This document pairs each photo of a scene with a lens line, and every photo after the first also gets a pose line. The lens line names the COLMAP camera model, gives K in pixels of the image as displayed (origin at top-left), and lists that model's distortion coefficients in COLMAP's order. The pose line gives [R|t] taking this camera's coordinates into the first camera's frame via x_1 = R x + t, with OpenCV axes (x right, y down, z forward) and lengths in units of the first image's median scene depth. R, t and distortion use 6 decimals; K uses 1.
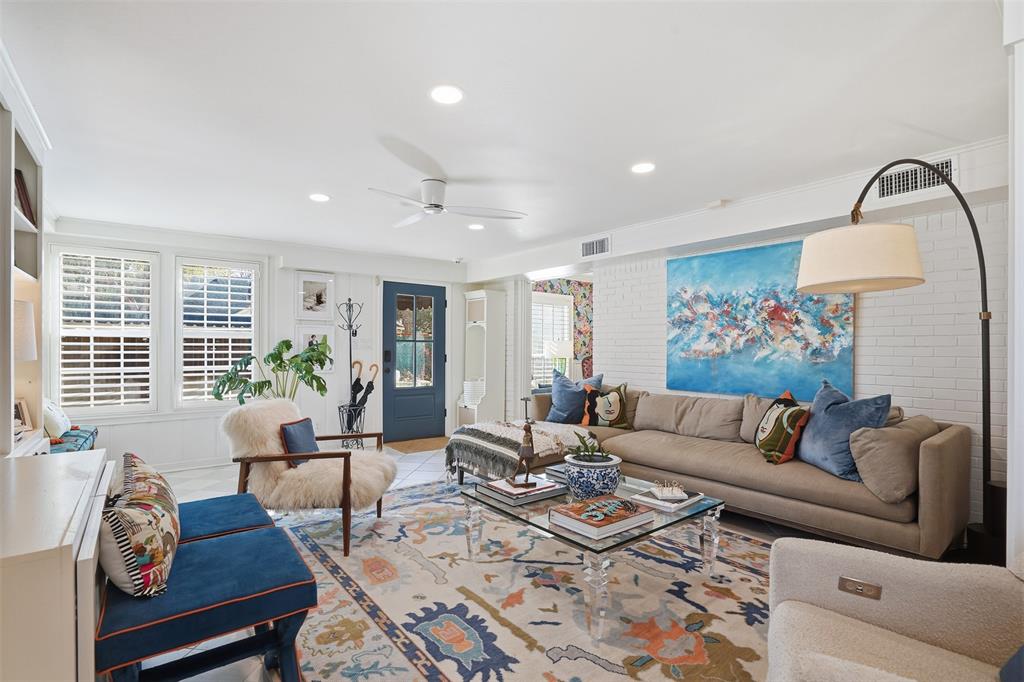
lens RADIAL K [[496.4, 0, 512.9], [0, 496.4, 355.6], [0, 0, 1]] dist [-0.070071, 0.033583]
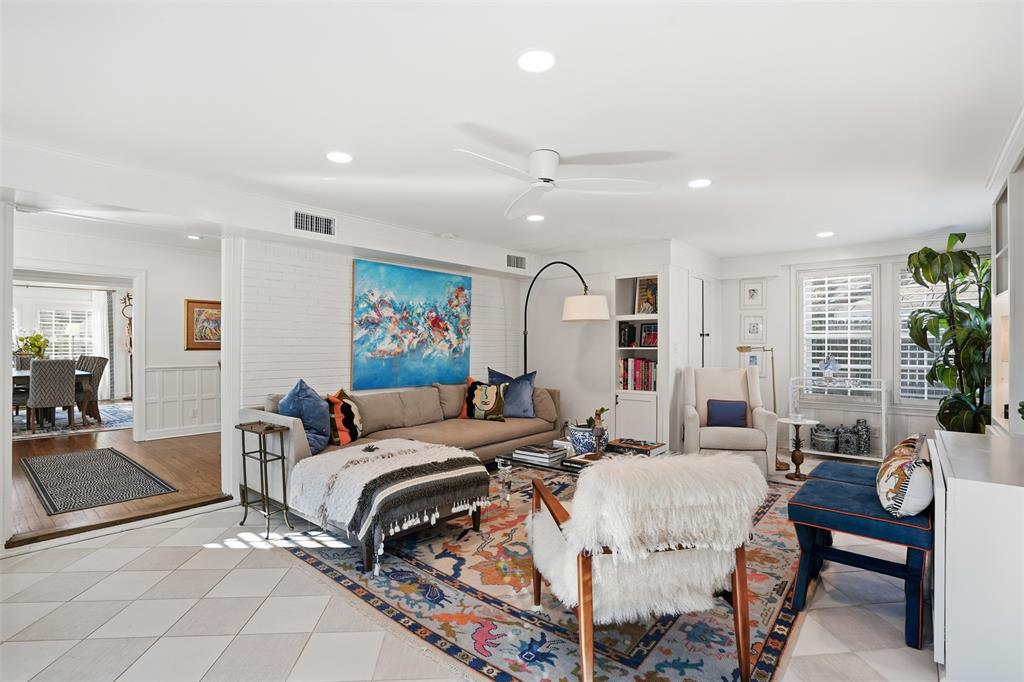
lens RADIAL K [[486.0, 0, 512.0], [0, 486.0, 341.0], [0, 0, 1]] dist [-0.047443, 0.000091]
pose [[-0.202432, 0.003947, 0.979288, -0.795004], [0.011587, 0.999932, -0.001635, -0.028222], [-0.979228, 0.011016, -0.202464, 1.015960]]
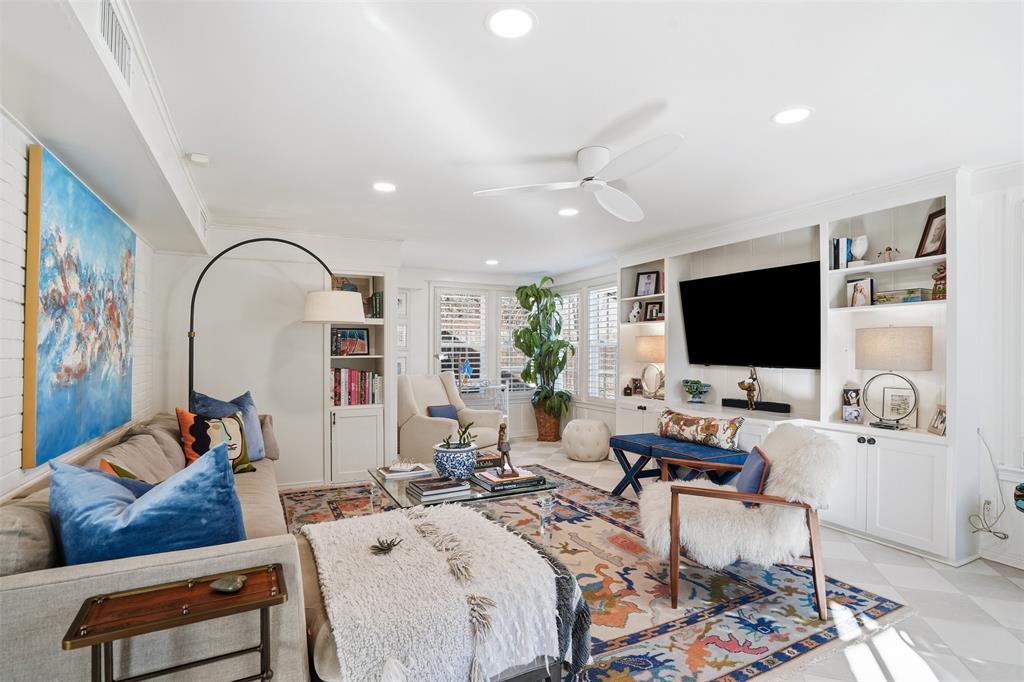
lens RADIAL K [[496.4, 0, 512.9], [0, 496.4, 355.6], [0, 0, 1]] dist [-0.070071, 0.033583]
pose [[-0.978693, -0.004613, 0.205275, -0.164975], [-0.000108, 0.999759, 0.021953, -0.035112], [-0.205327, 0.021463, -0.978458, 1.489870]]
